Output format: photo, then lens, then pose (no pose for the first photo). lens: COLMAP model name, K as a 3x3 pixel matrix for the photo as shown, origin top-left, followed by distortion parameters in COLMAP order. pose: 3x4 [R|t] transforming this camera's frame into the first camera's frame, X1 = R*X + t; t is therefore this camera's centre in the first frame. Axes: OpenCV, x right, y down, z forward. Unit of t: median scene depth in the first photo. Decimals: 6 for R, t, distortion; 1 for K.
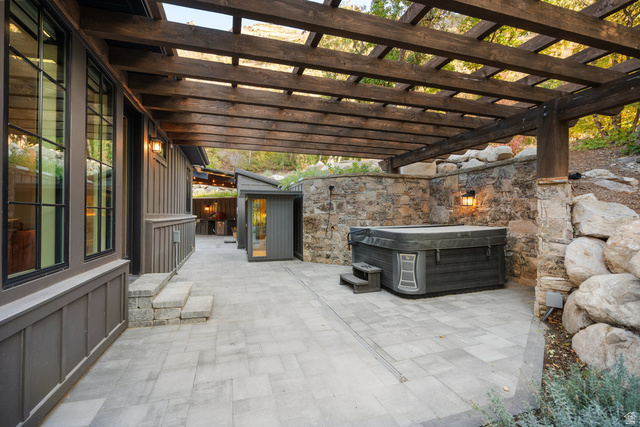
lens RADIAL K [[286.2, 0, 318.5], [0, 286.2, 212.7], [0, 0, 1]] dist [0.000226, 0.000278]
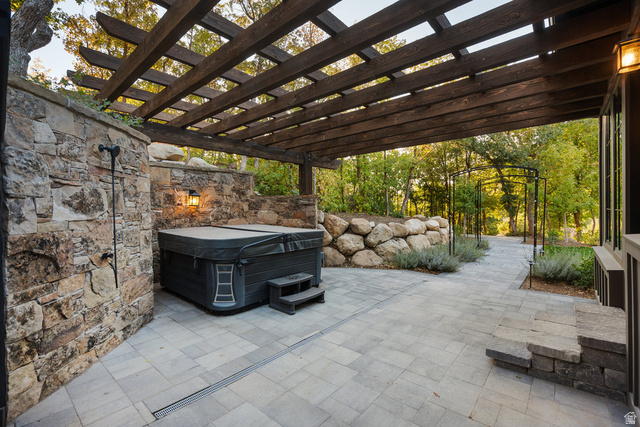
lens RADIAL K [[286.2, 0, 317.6], [0, 286.2, 211.1], [0, 0, 1]] dist [0.000226, 0.000278]
pose [[-0.516588, -0.001573, 0.856232, -0.550380], [0.004140, 0.999982, 0.004334, -0.011114], [-0.856224, 0.005784, -0.516573, 1.274265]]
